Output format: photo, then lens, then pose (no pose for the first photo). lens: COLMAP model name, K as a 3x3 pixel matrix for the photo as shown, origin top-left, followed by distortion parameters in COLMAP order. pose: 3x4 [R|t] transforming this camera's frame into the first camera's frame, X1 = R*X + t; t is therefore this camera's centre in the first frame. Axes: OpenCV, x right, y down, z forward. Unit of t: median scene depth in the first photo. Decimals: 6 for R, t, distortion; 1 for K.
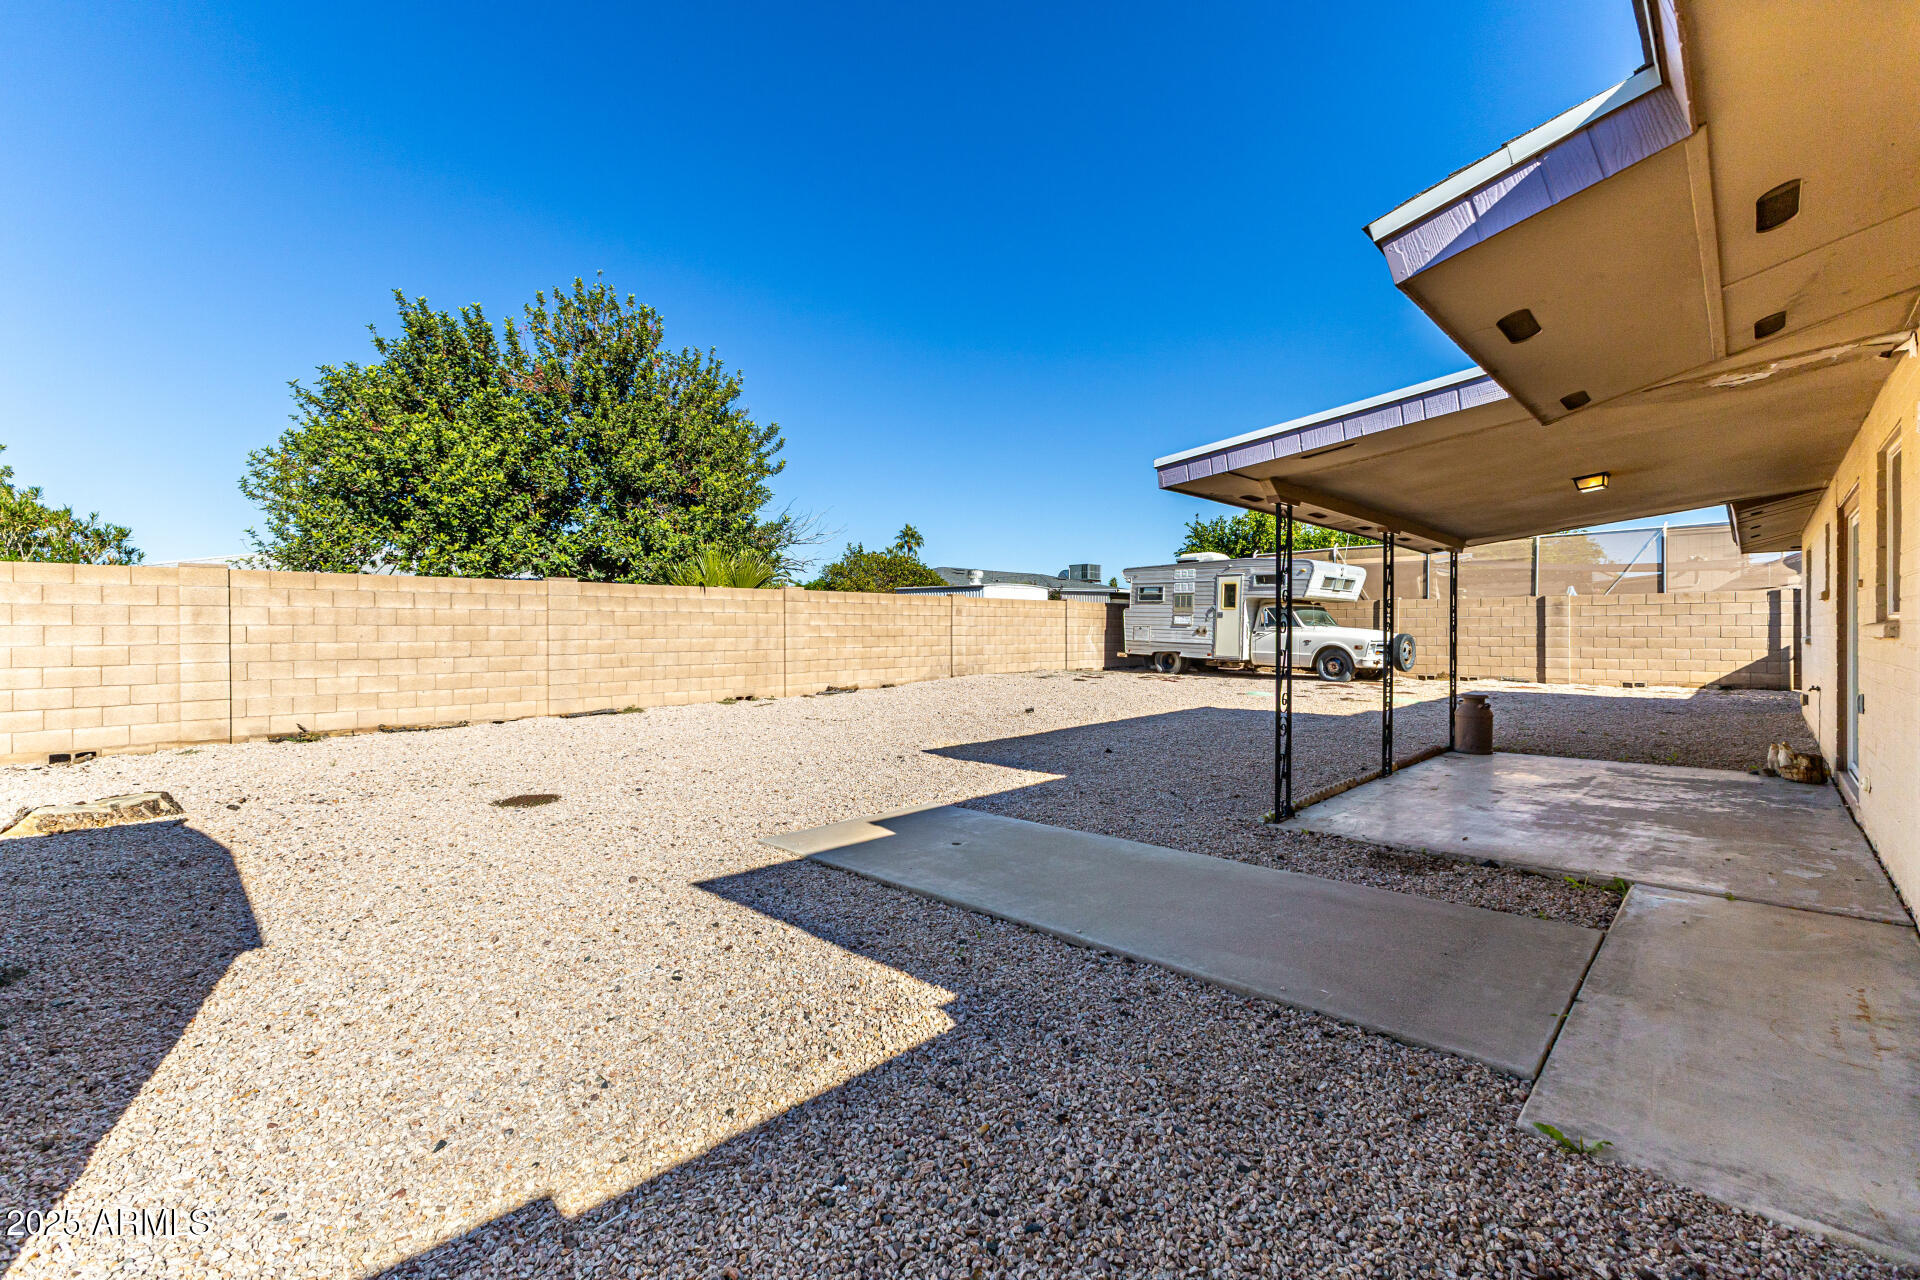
lens RADIAL K [[832.0, 0, 960.3], [0, 832.0, 633.3], [0, 0, 1]] dist [0.011008, -0.003611]
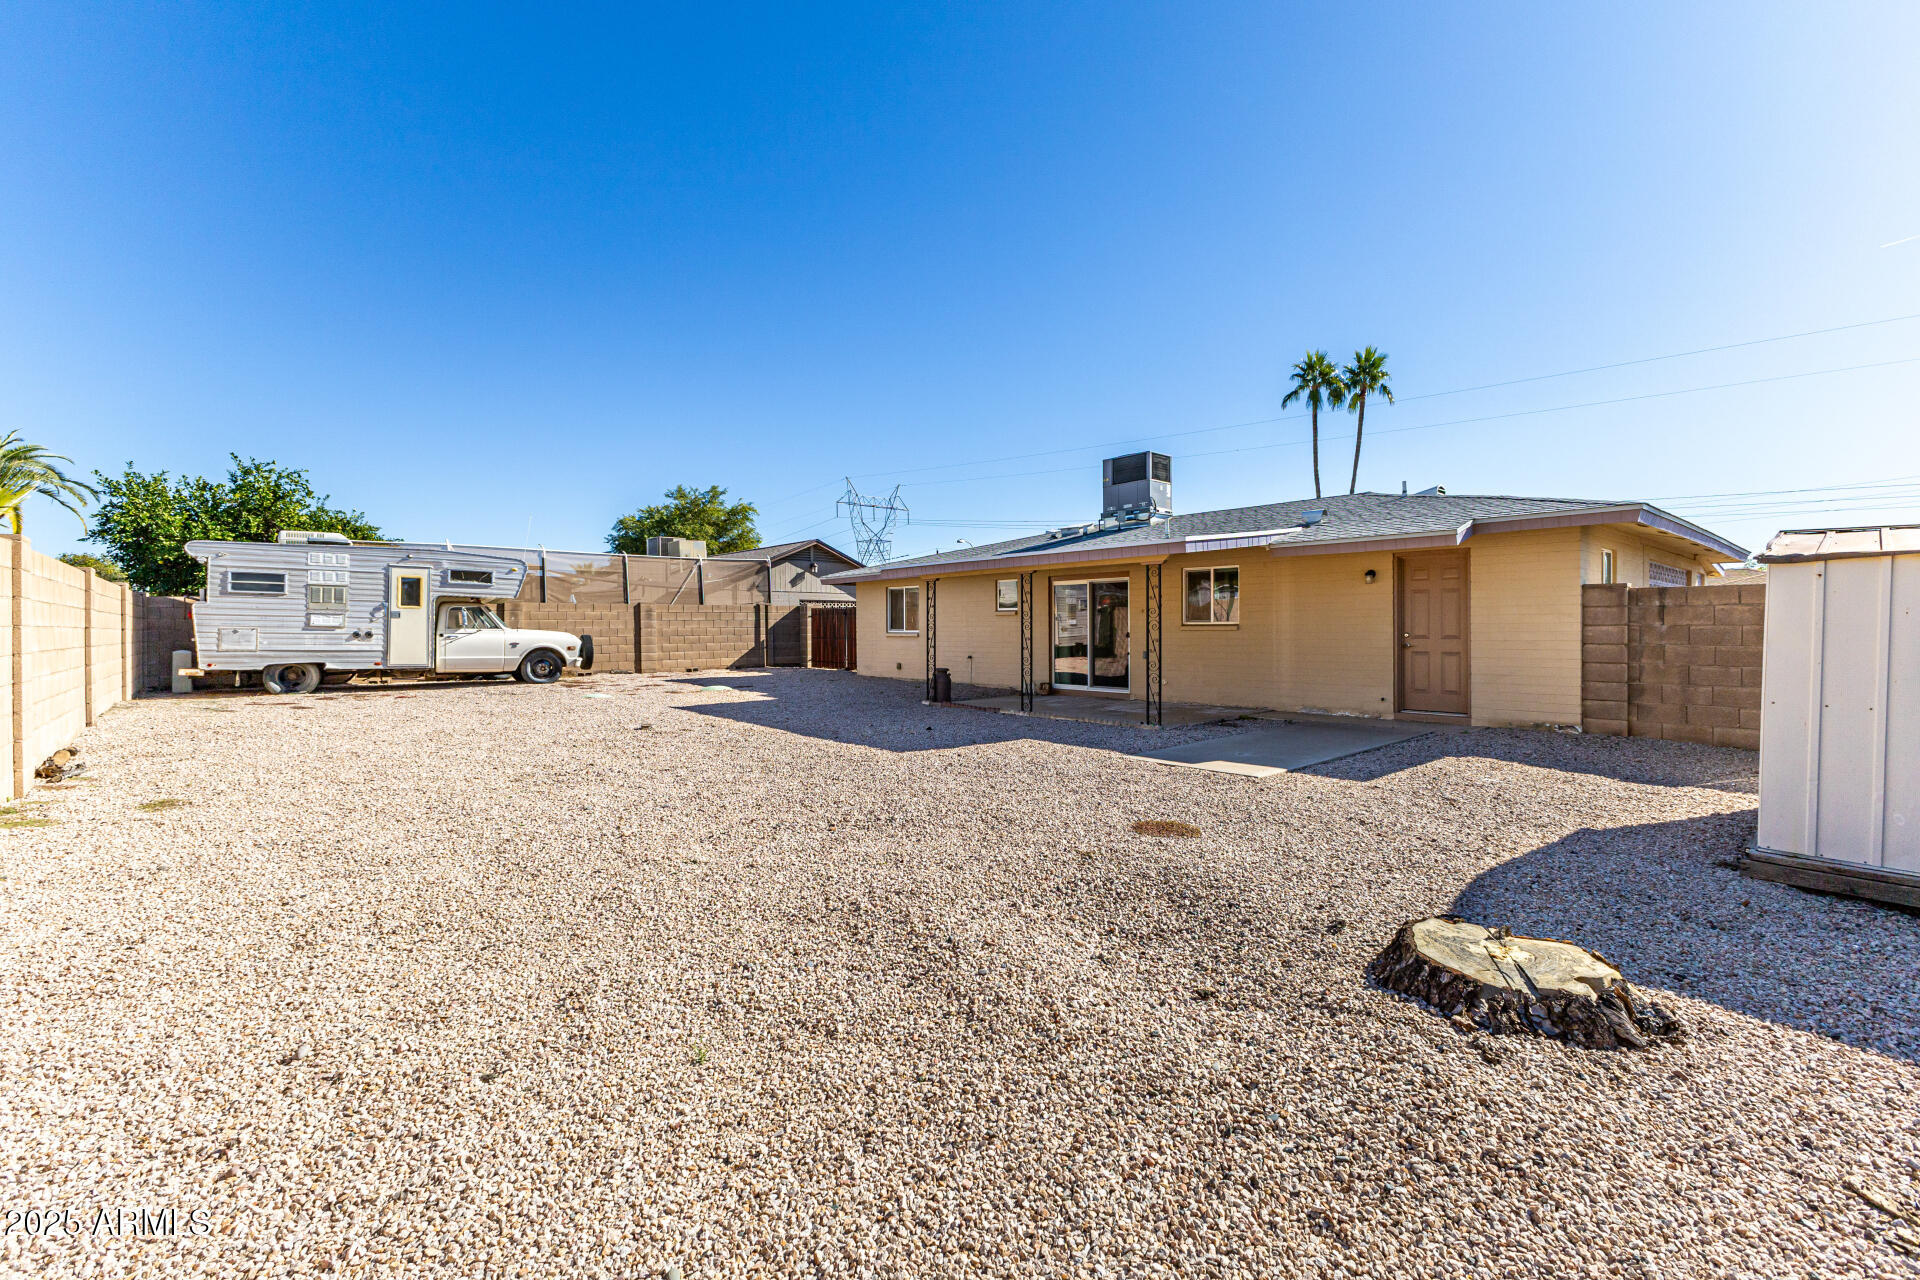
lens RADIAL K [[832.0, 0, 960.5], [0, 832.0, 637.3], [0, 0, 1]] dist [0.011008, -0.003611]
pose [[0.087483, -0.012626, 0.996086, -0.449071], [0.009115, 0.999888, 0.011874, -0.004208], [-0.996124, 0.008041, 0.087589, 0.368006]]
